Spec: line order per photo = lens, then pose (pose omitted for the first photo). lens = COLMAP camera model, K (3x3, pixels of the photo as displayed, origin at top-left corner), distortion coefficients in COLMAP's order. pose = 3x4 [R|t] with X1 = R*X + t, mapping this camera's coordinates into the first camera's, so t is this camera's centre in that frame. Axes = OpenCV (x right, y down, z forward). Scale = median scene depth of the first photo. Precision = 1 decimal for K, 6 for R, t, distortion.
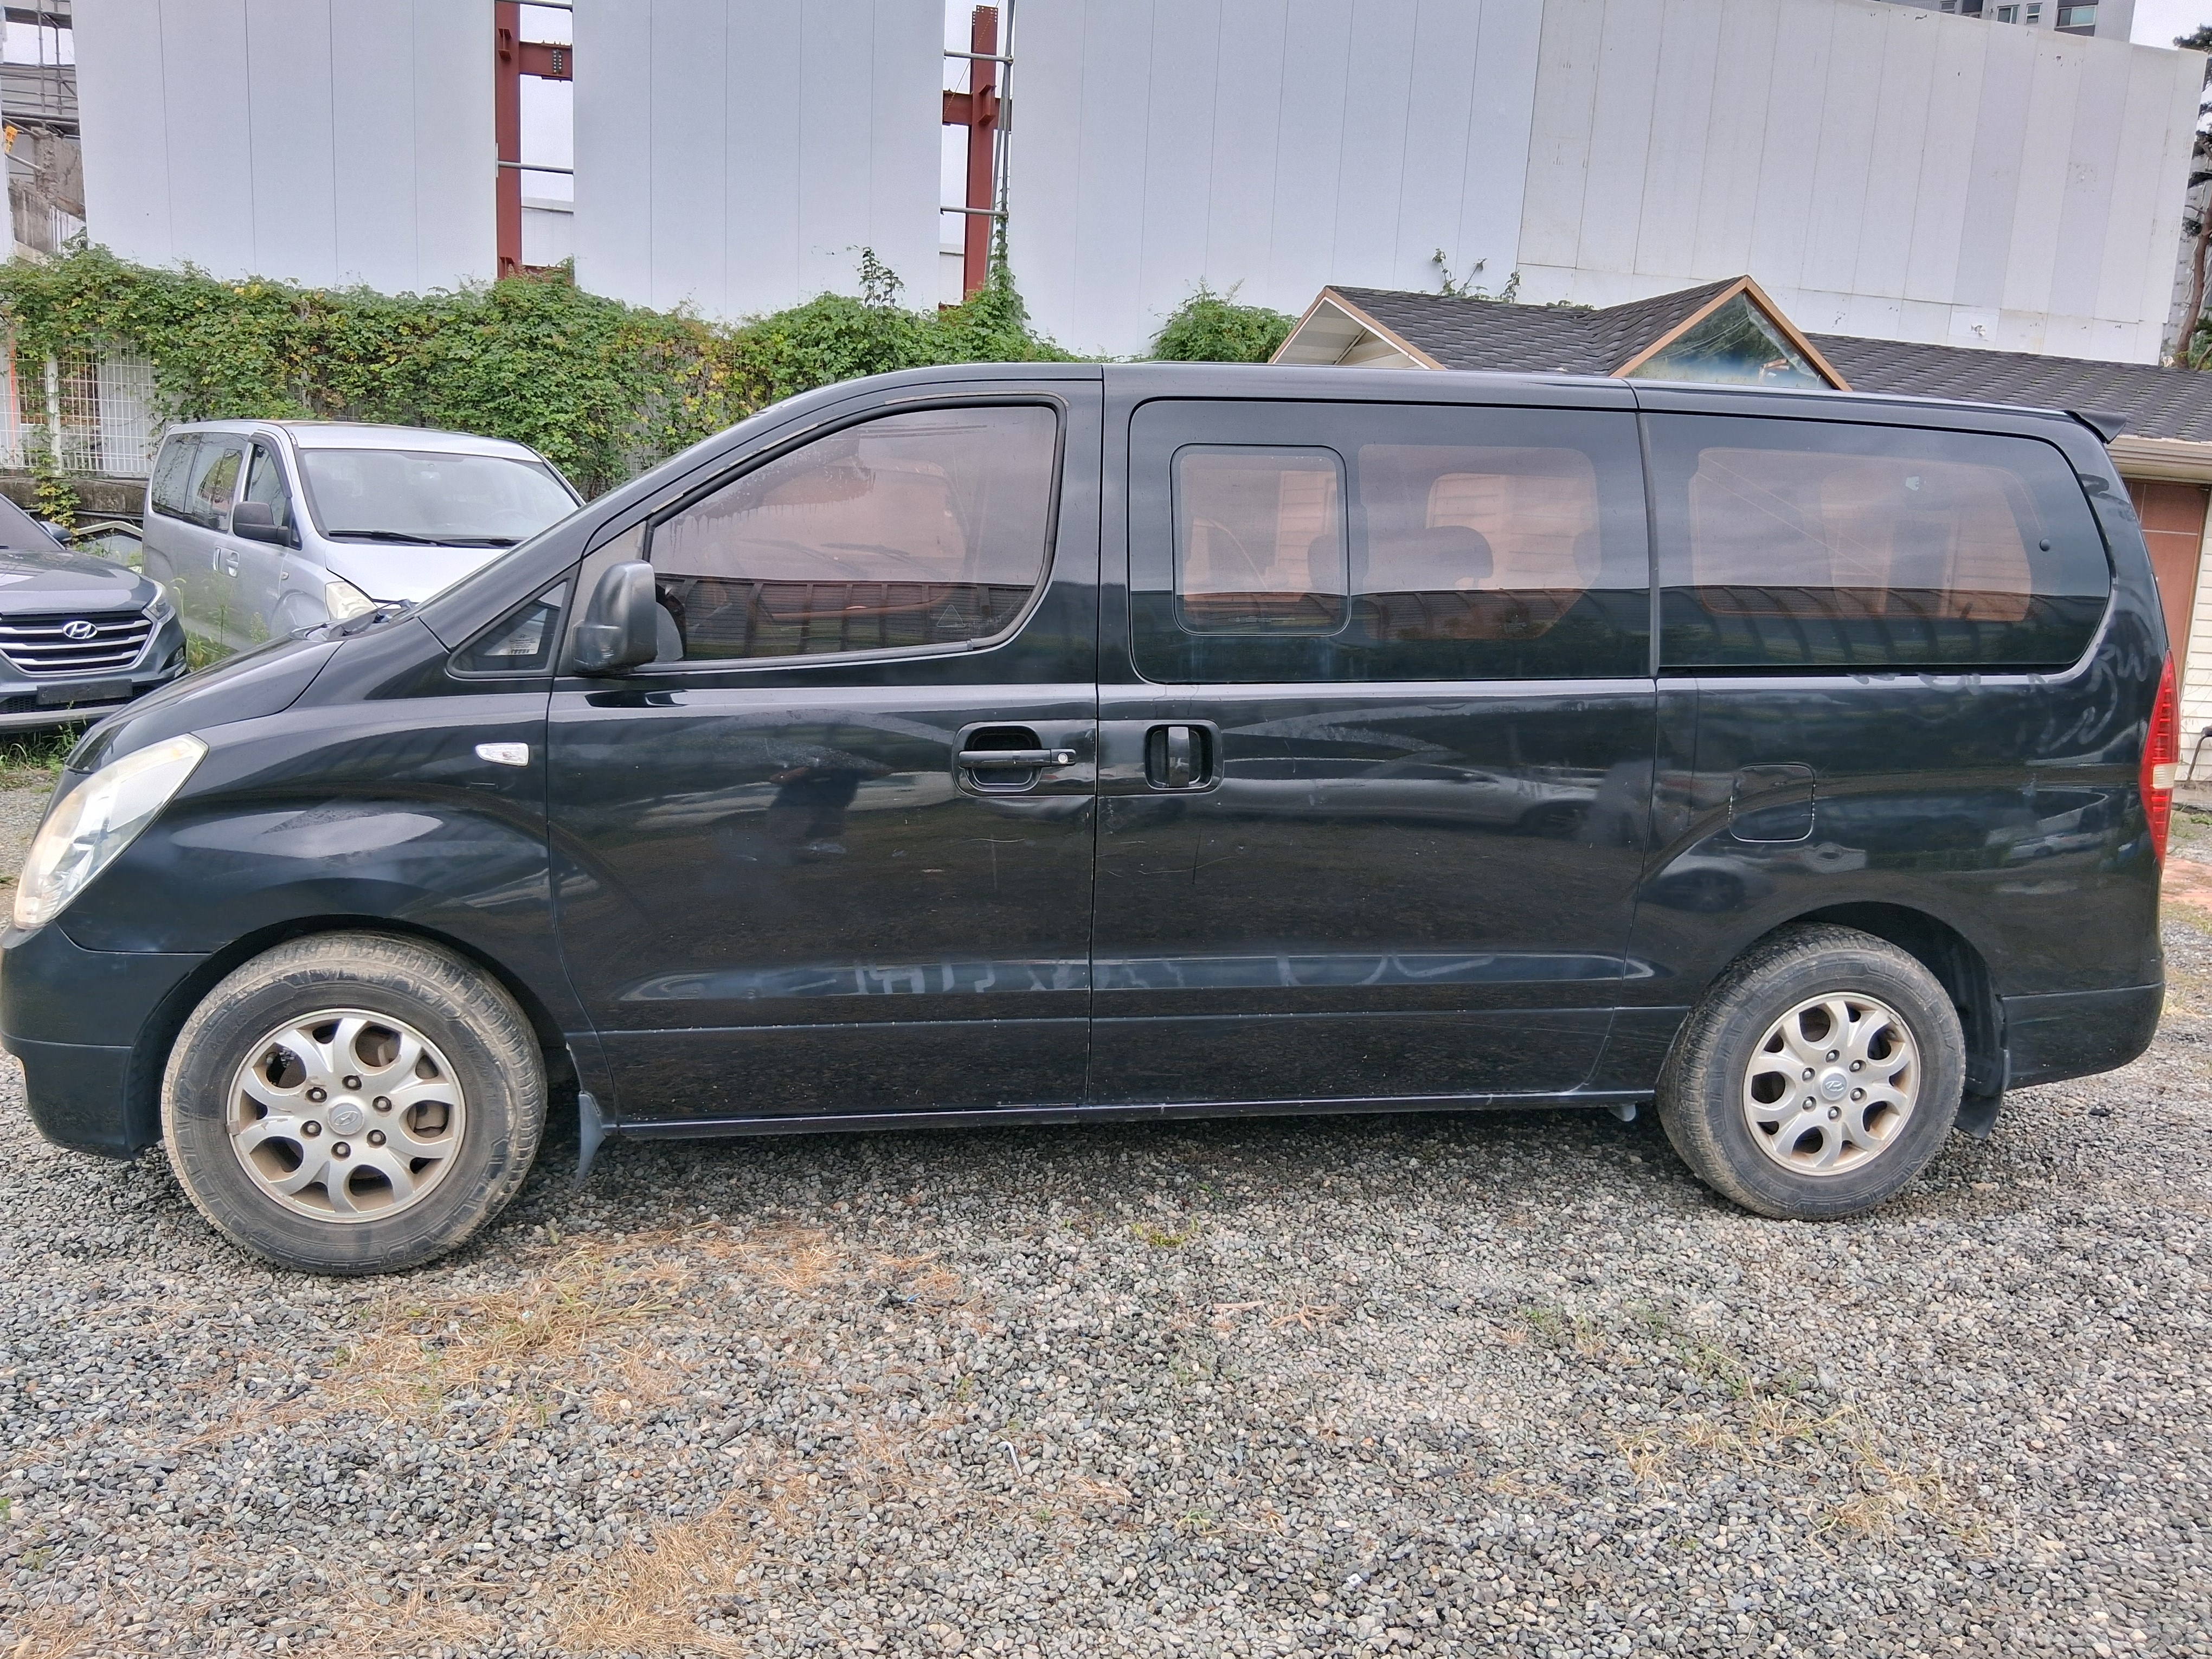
lens RADIAL K [[1792.2, 0, 1120.8], [0, 1792.2, 837.2], [0, 0, 1]] dist [0.048880, -0.069943]
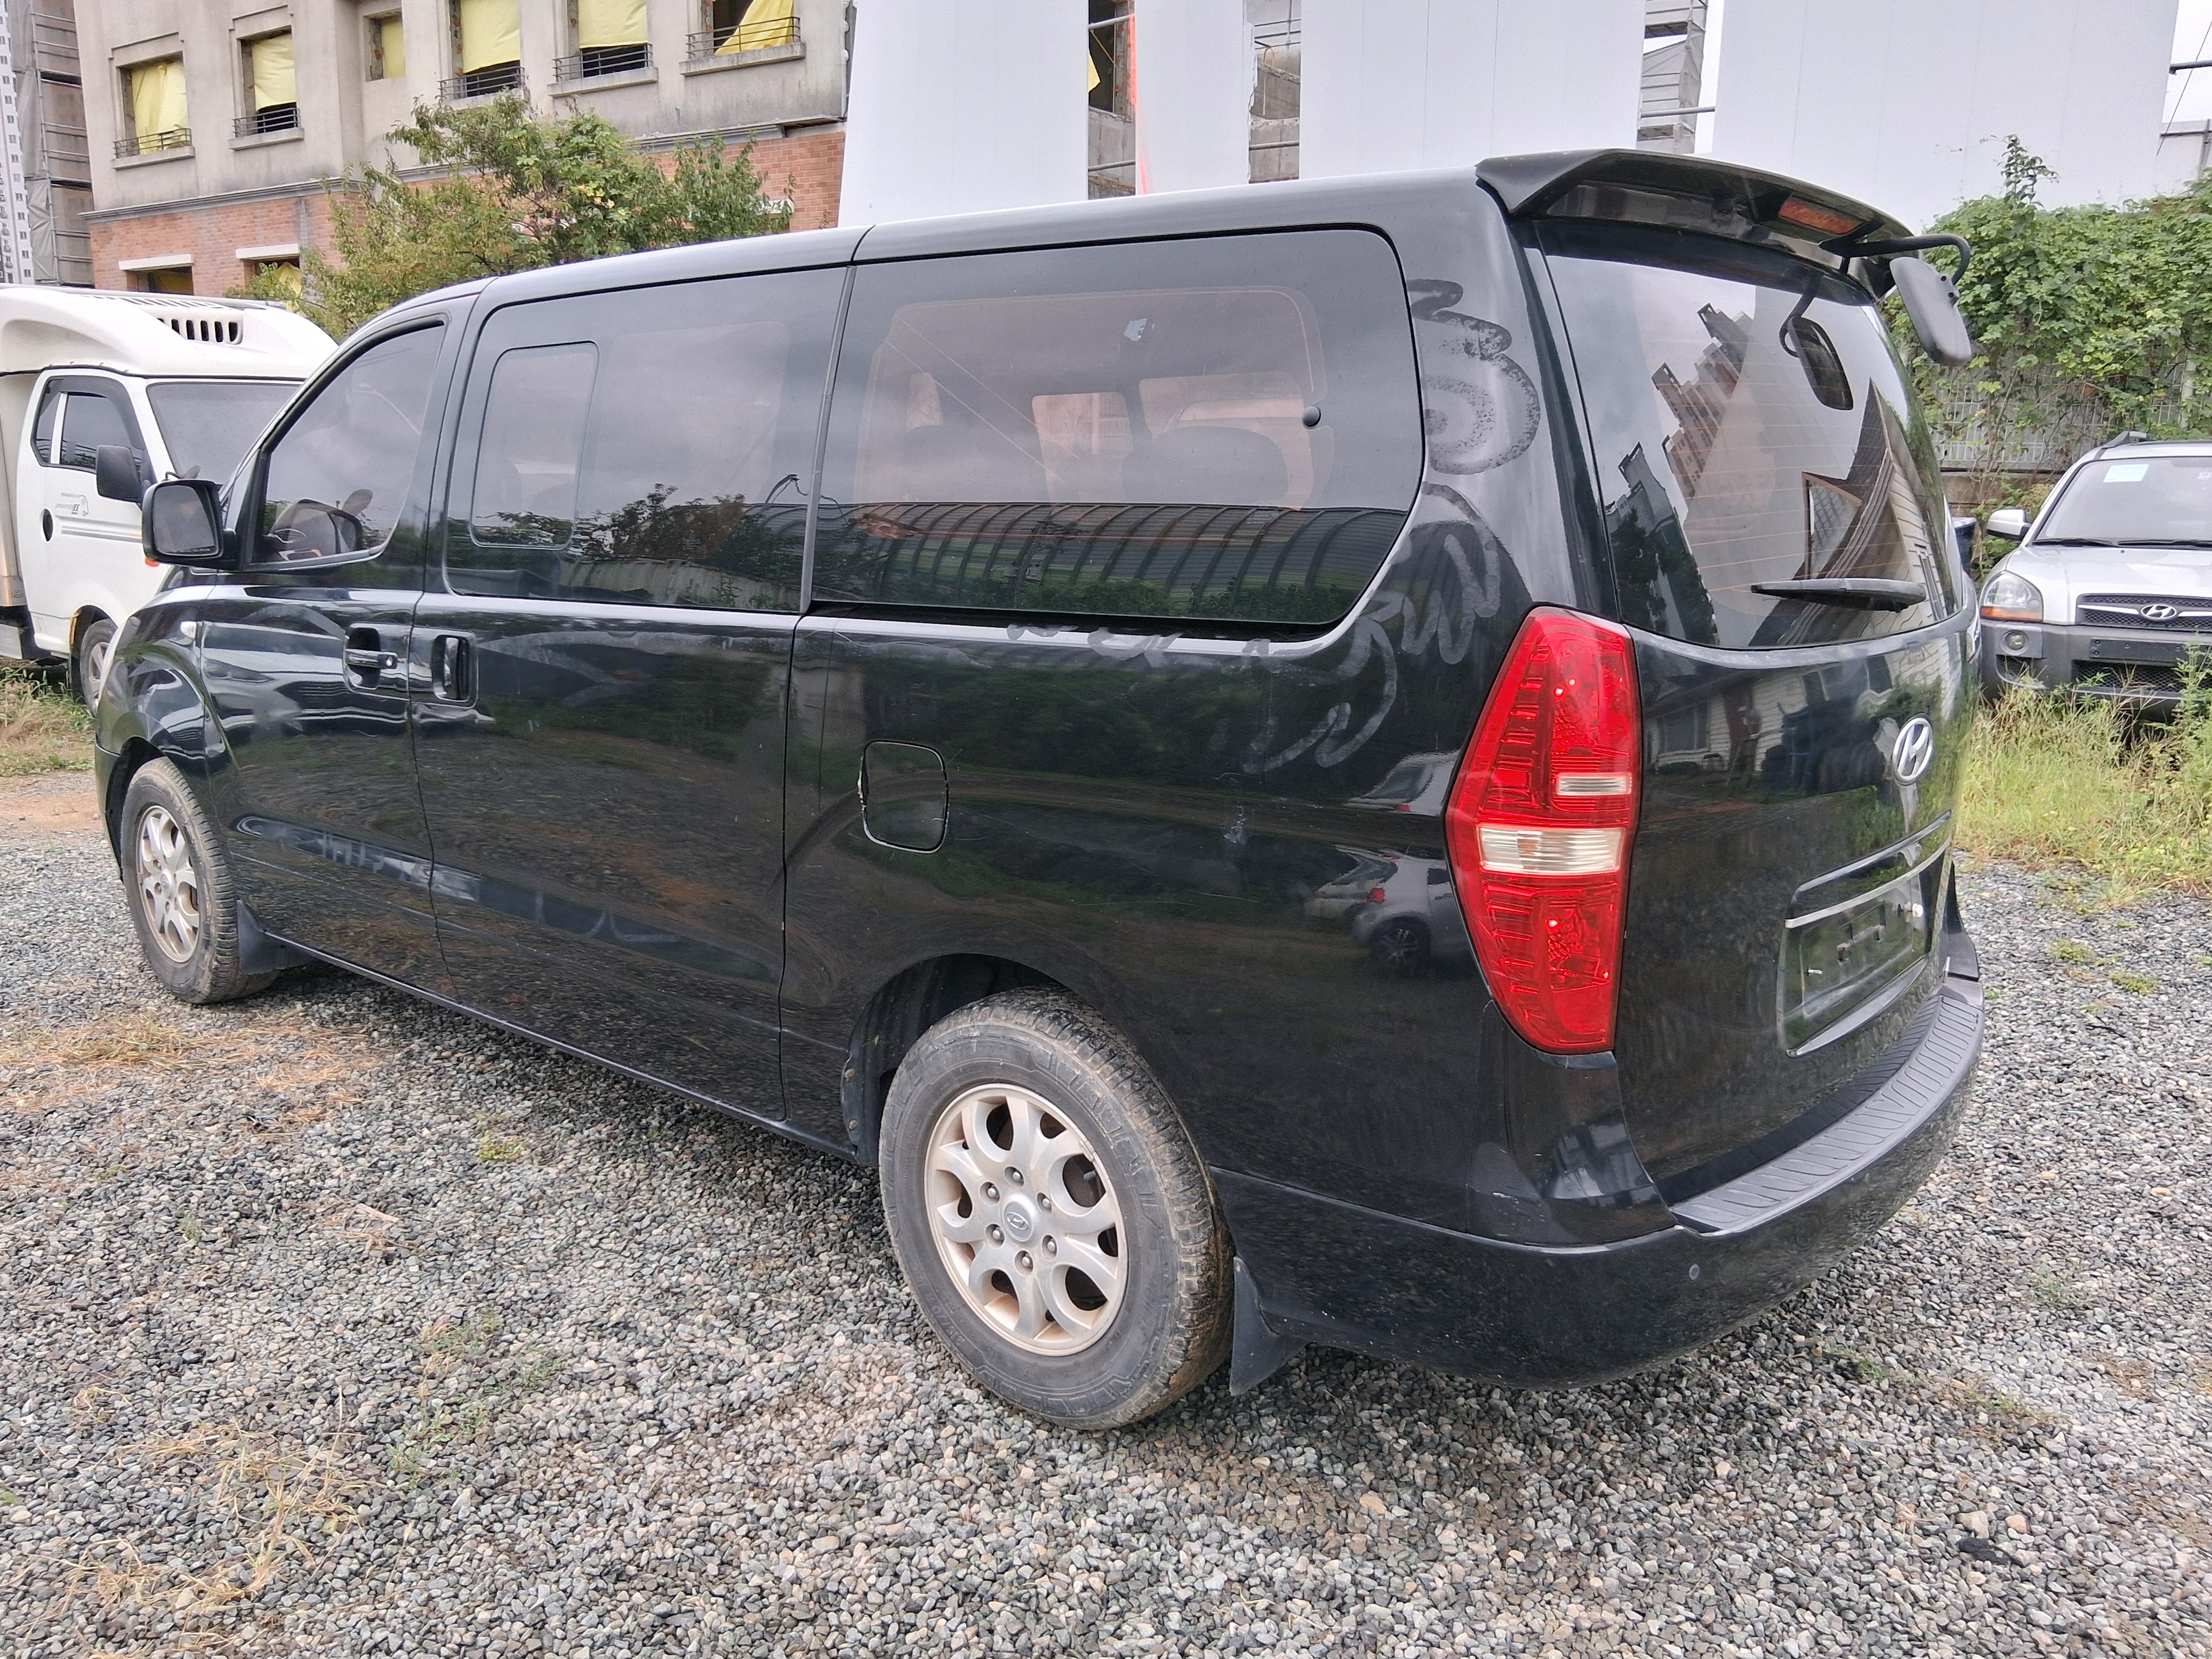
lens RADIAL K [[1792.2, 0, 1106.1], [0, 1792.2, 837.9], [0, 0, 1]] dist [0.048880, -0.069943]
pose [[0.608975, 0.134082, -0.781775, 0.939244], [-0.124522, 0.989549, 0.072719, -0.061899], [0.783354, 0.053064, 0.619306, 0.595064]]
